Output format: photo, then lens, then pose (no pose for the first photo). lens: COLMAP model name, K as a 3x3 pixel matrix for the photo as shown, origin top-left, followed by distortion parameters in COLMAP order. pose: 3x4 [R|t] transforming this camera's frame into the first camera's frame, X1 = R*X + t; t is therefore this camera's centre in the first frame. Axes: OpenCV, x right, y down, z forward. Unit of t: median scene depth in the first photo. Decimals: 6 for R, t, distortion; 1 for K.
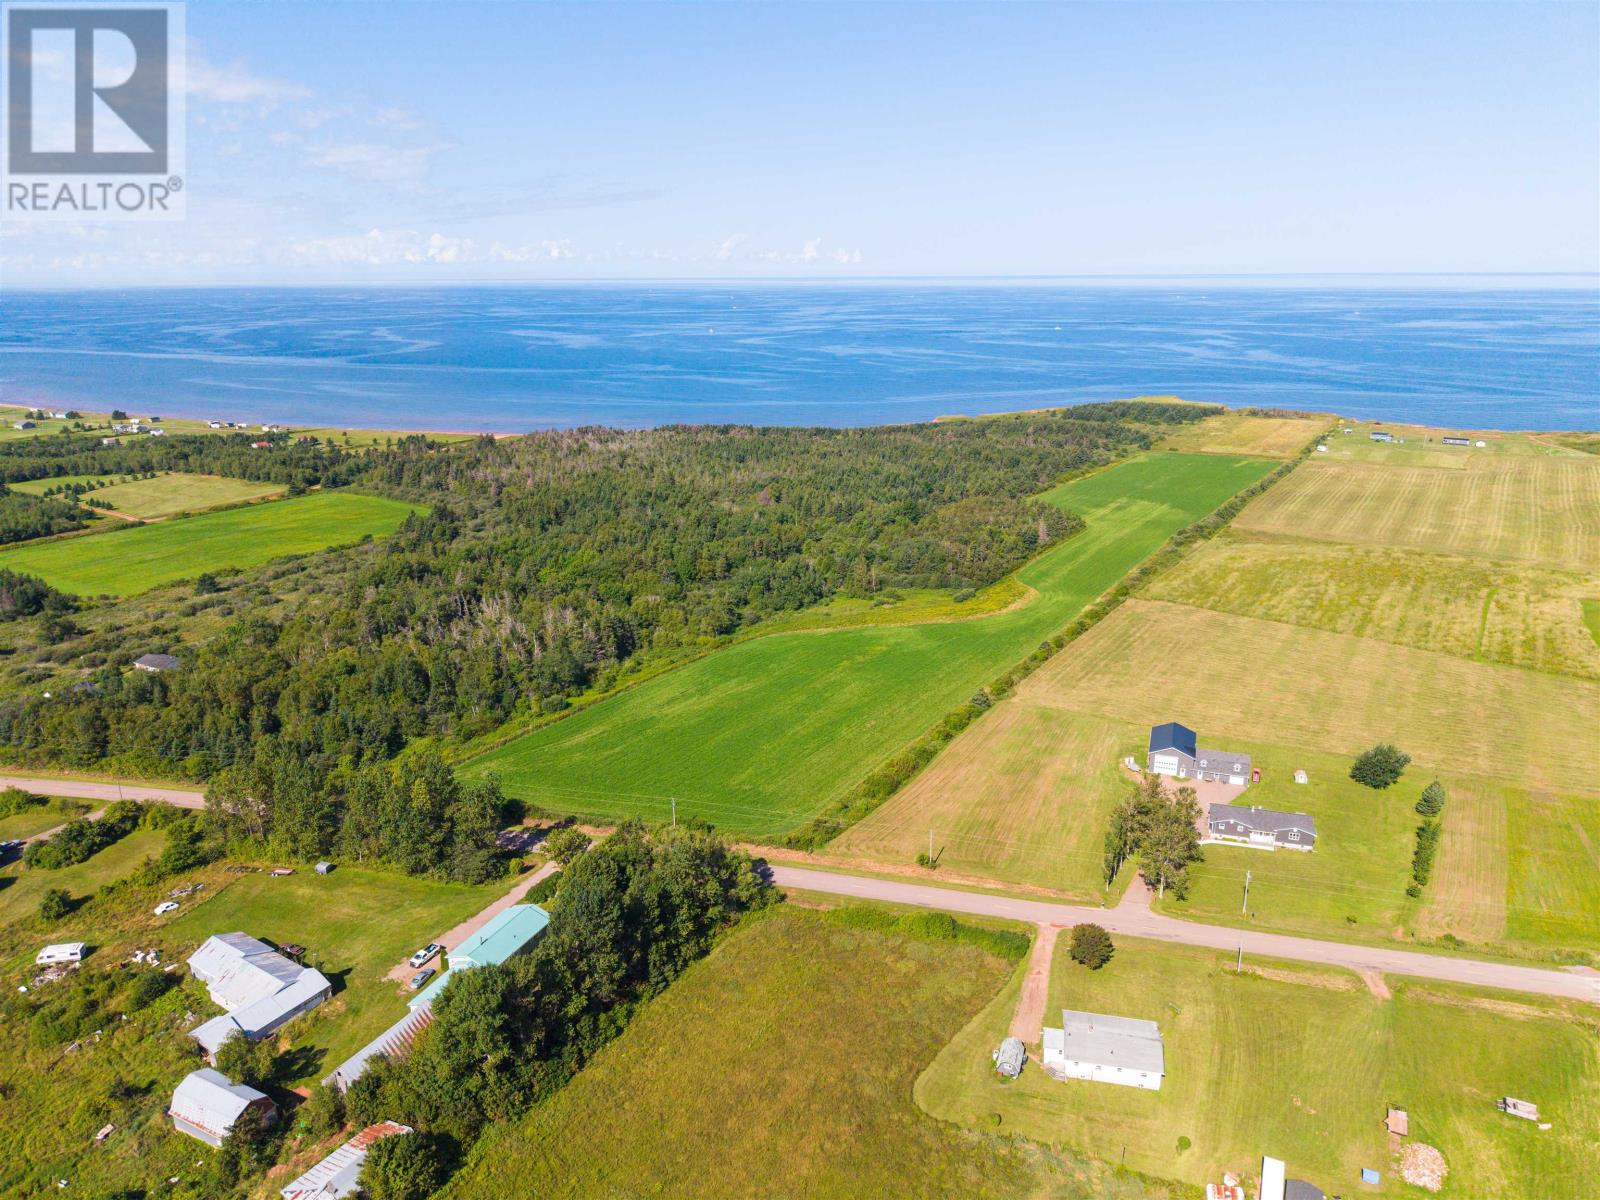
lens RADIAL K [[1069.1, 0, 803.2], [0, 1069.1, 600.4], [0, 0, 1]] dist [0.023998, -0.022237]
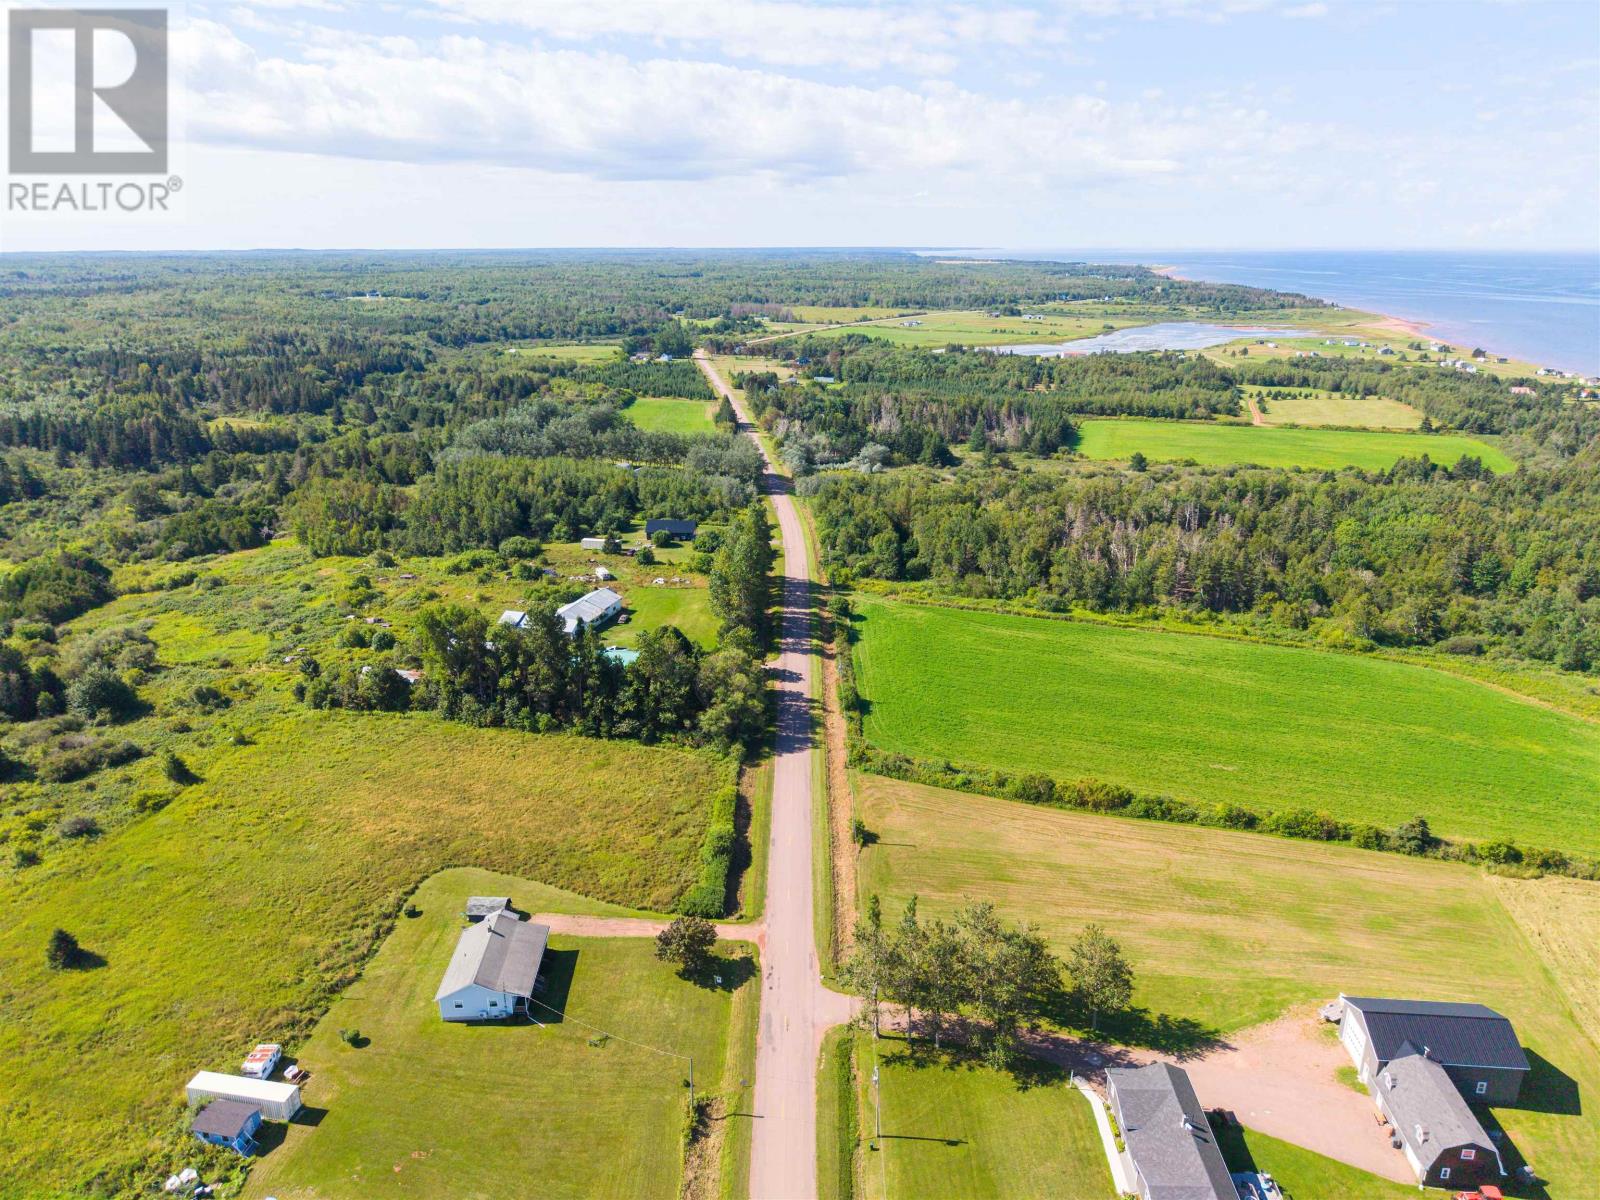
lens RADIAL K [[1063.3, 0, 803.1], [0, 1063.3, 603.2], [0, 0, 1]] dist [0.049138, -0.058575]
pose [[0.257854, 0.313792, -0.913808, 0.558773], [-0.282439, 0.928959, 0.239298, -0.065080], [0.923980, 0.196391, 0.328163, 0.484718]]
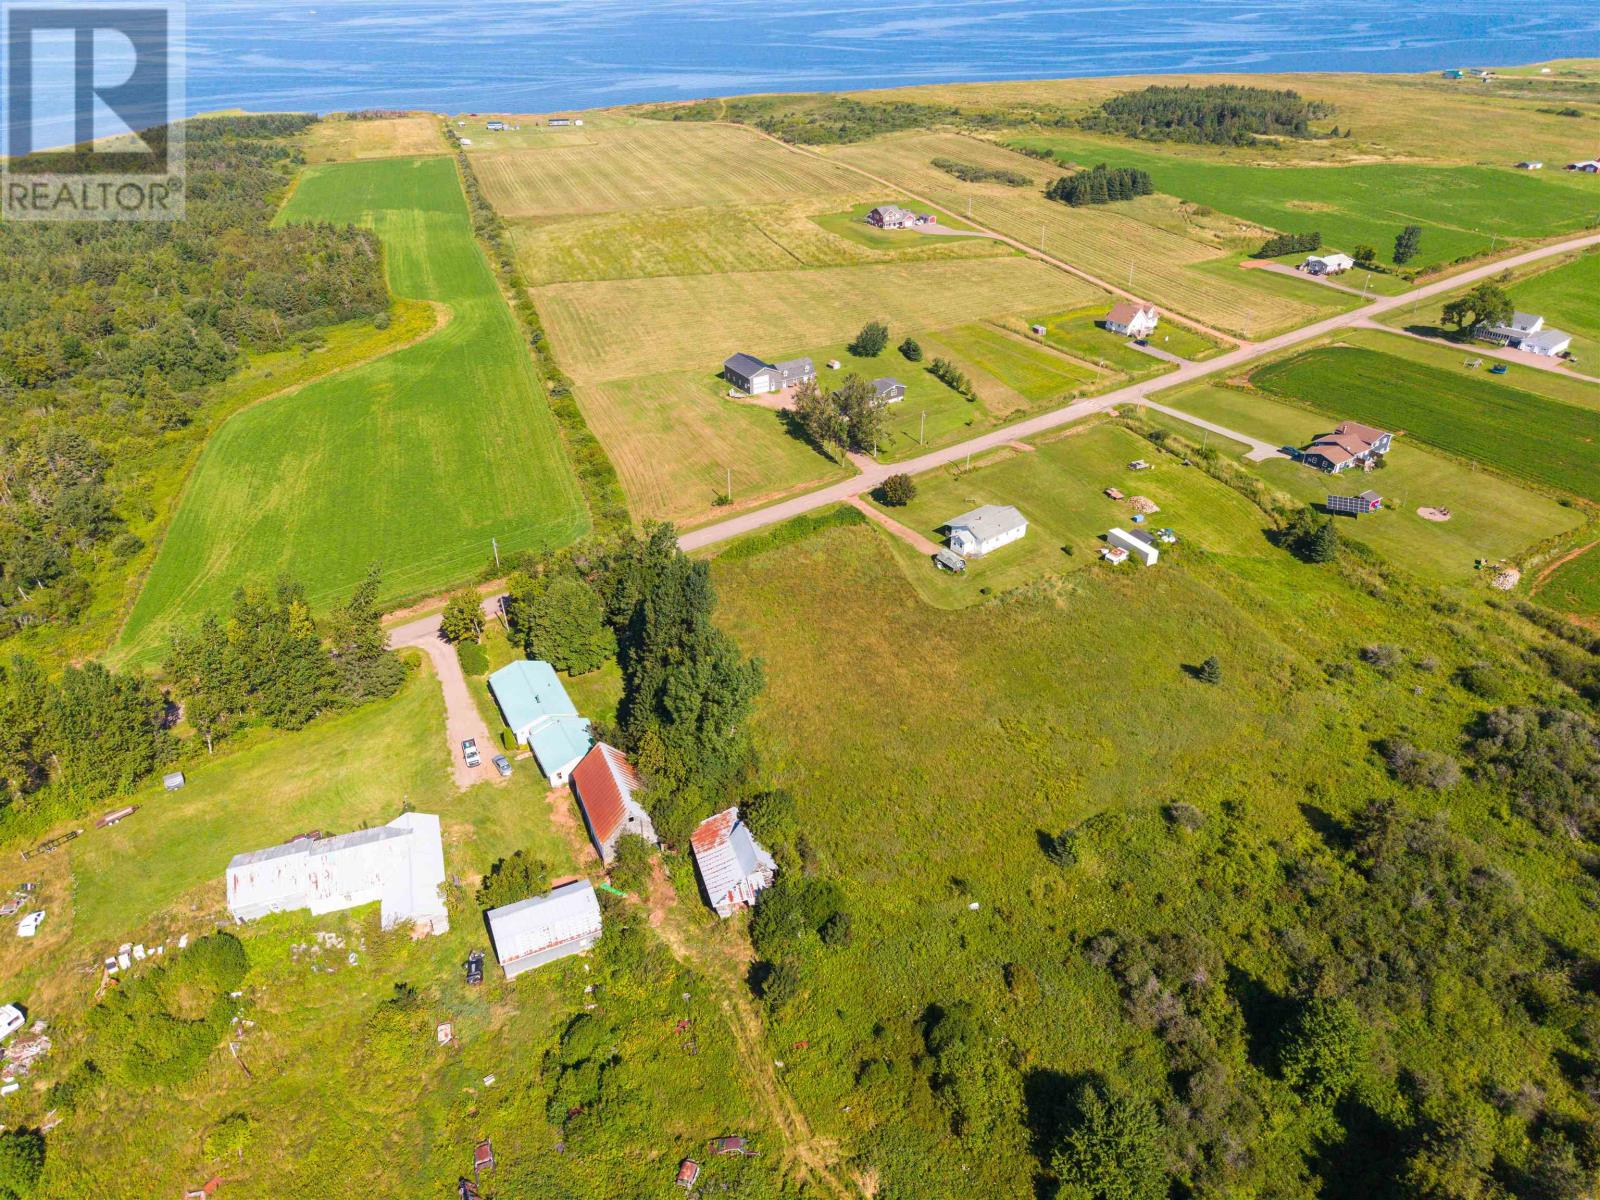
lens RADIAL K [[1069.1, 0, 803.2], [0, 1069.1, 600.4], [0, 0, 1]] dist [0.023998, -0.022237]
pose [[0.619037, -0.400148, 0.675777, -0.457799], [0.232339, 0.915259, 0.329121, -0.006049], [-0.750208, -0.046729, 0.659549, 0.139419]]
